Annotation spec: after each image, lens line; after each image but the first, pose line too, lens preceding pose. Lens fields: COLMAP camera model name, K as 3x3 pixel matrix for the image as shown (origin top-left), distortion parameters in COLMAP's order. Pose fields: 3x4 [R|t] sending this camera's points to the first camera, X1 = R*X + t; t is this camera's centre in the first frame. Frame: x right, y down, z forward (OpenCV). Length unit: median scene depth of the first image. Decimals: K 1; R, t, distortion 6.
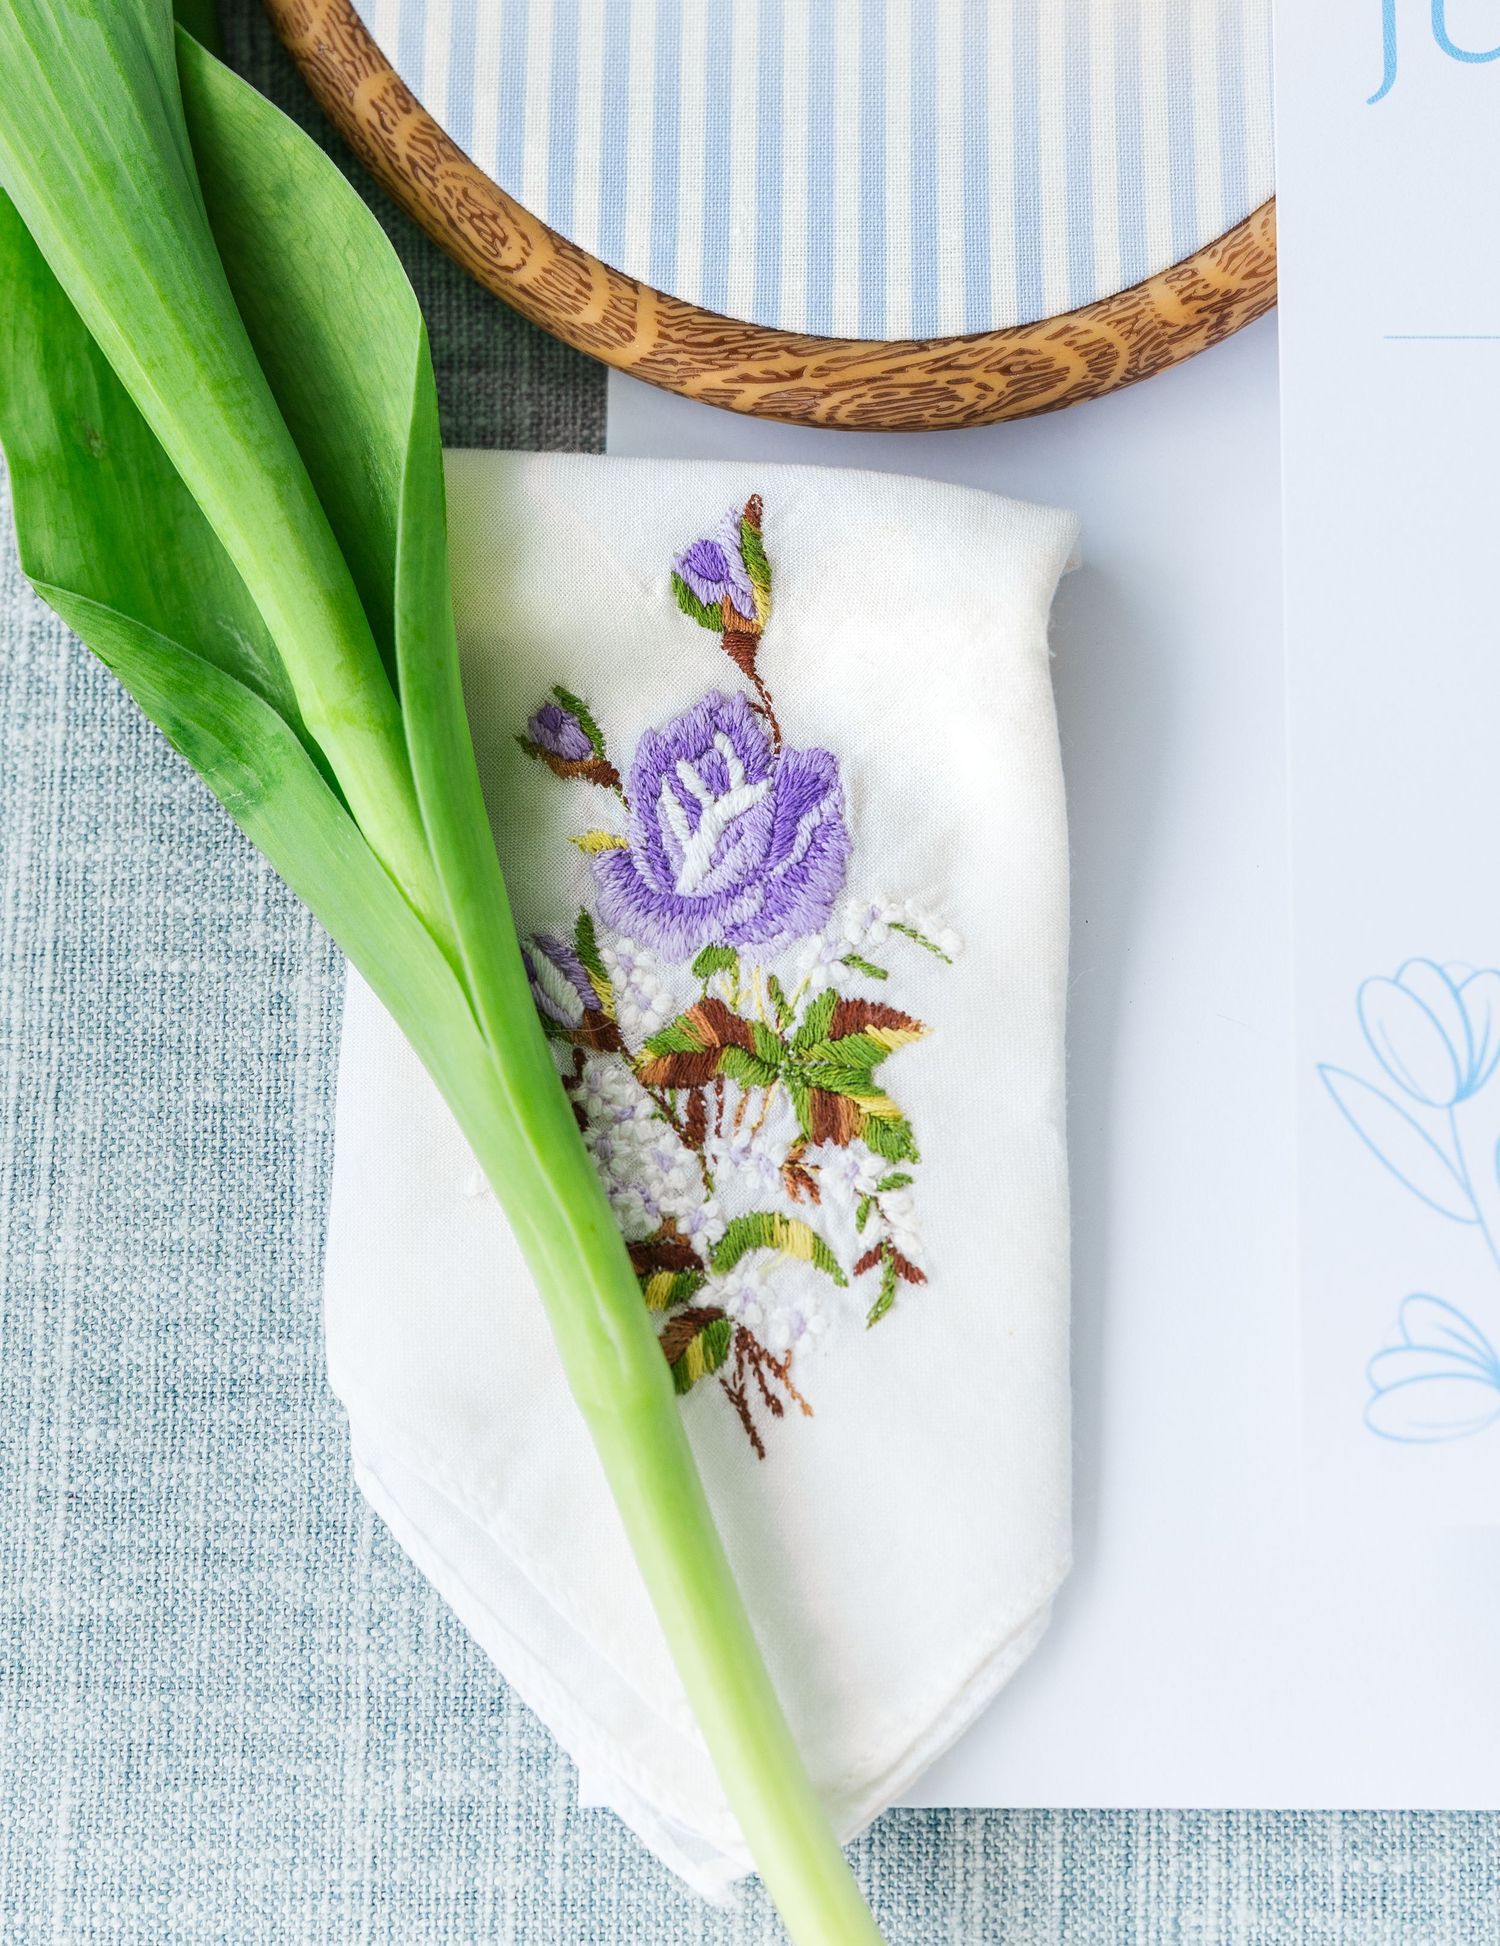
lens RADIAL K [[5171.1, 0, 749.7], [0, 5171.1, 565.4], [0, 0, 1]] dist [0.028756, 0.039082]
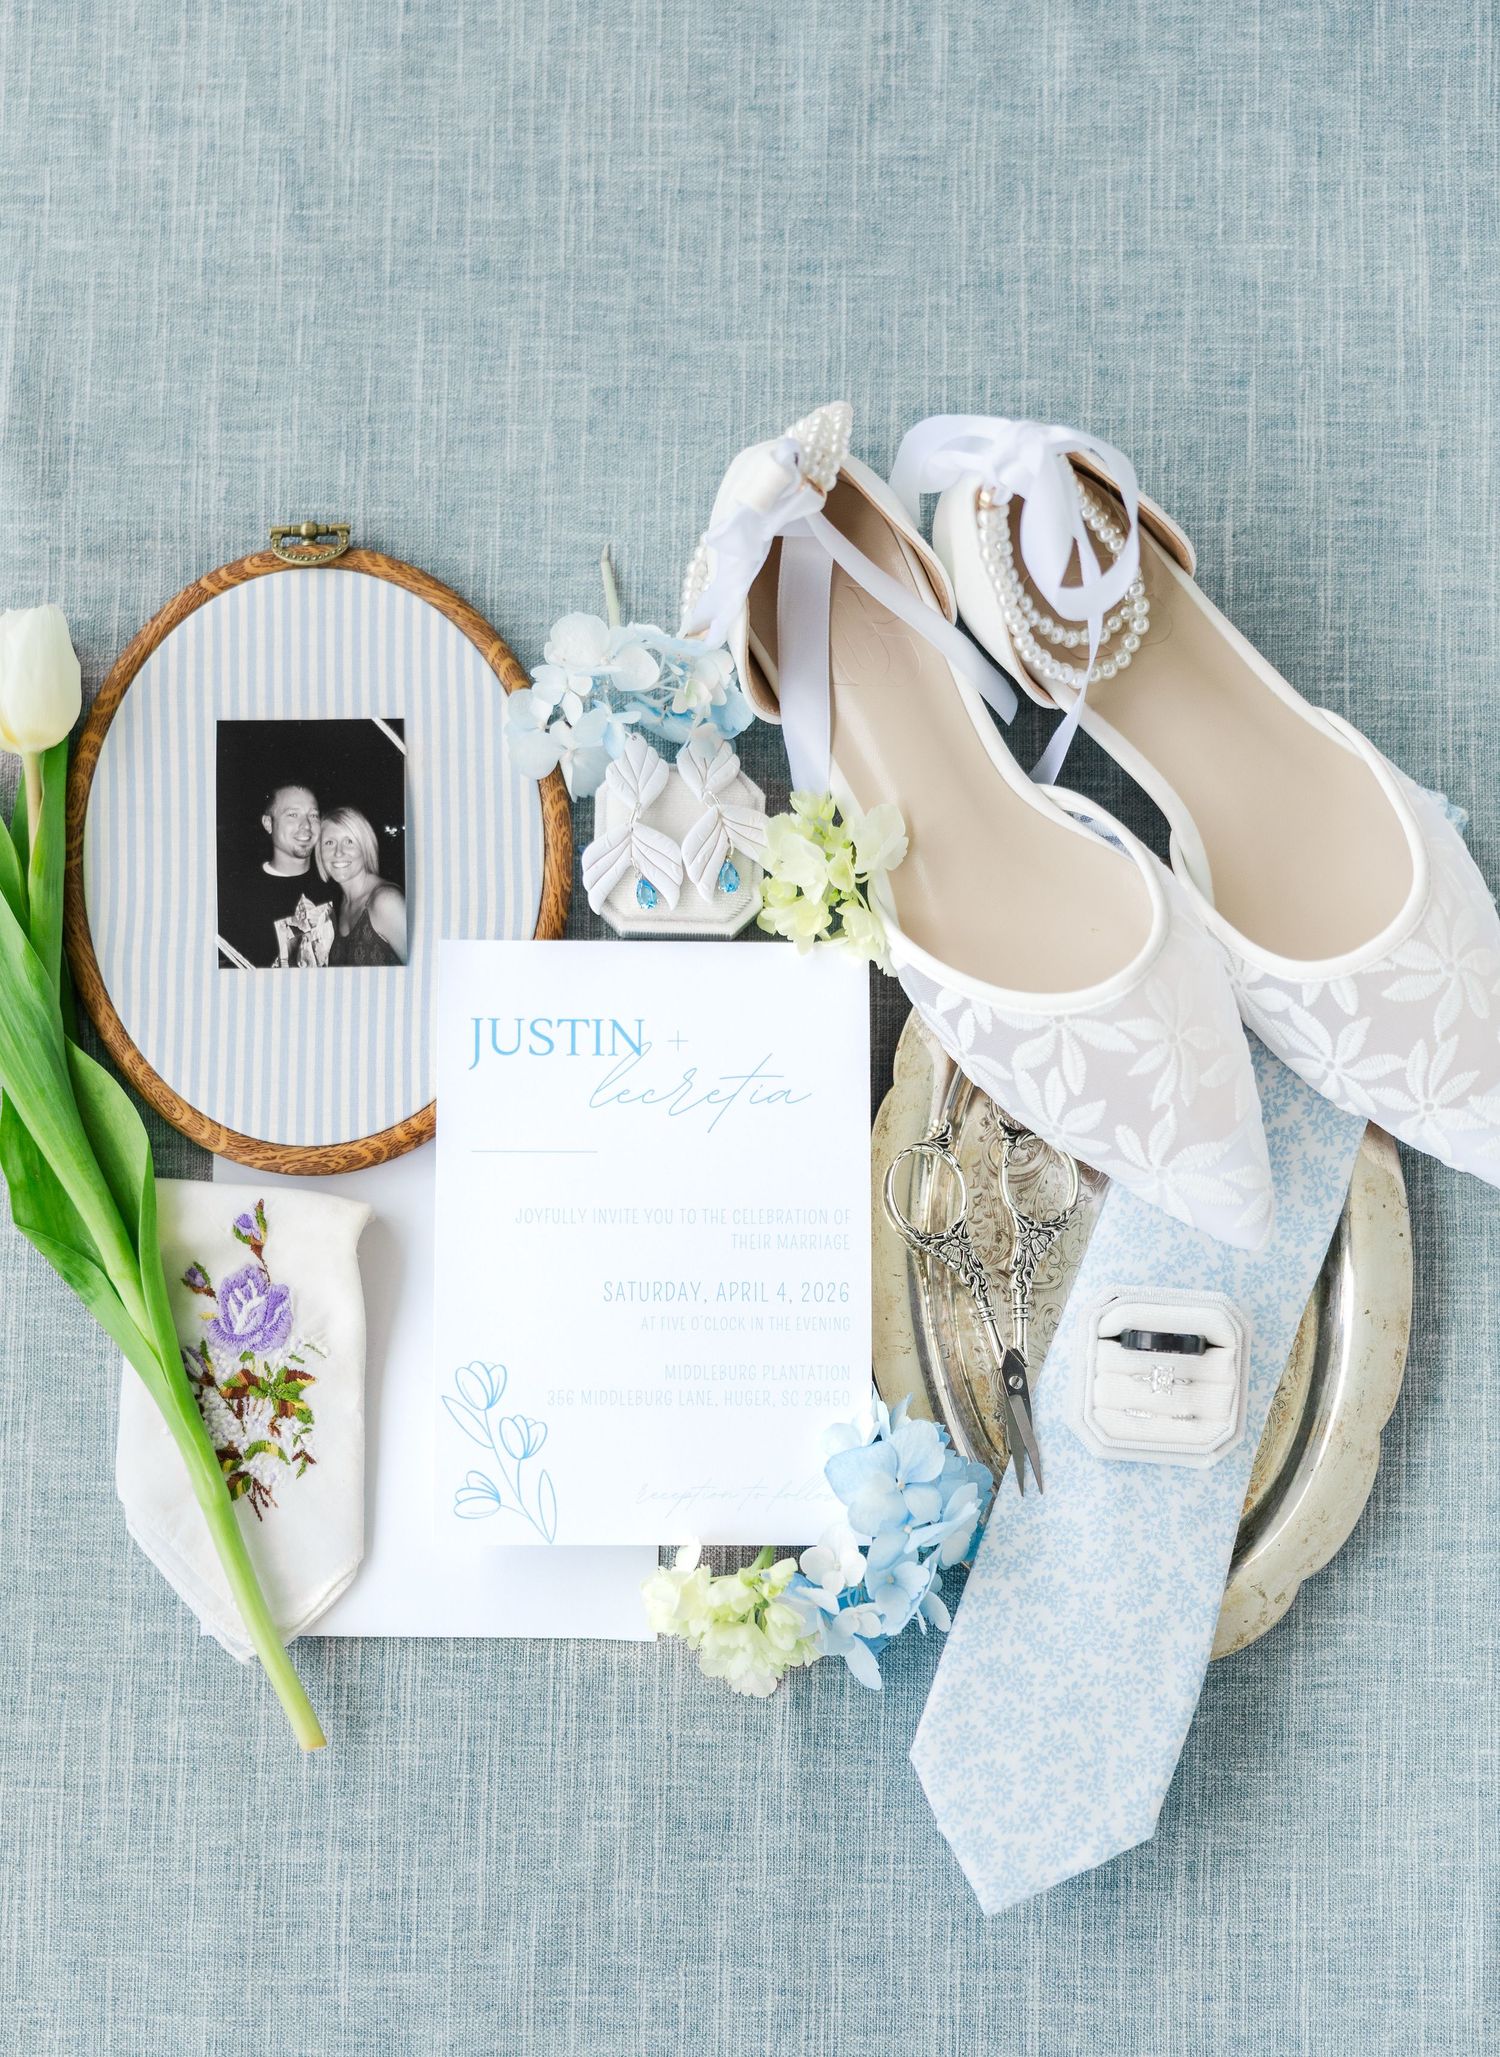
lens RADIAL K [[5144.9, 0, 750.0], [0, 5144.9, 1028.5], [0, 0, 1]] dist [0.025444, 0.644580]
pose [[0.999747, 0.003896, 0.022168, 0.215130], [-0.006021, 0.995301, 0.096640, -0.397398], [-0.021687, -0.096749, 0.995073, -1.929010]]
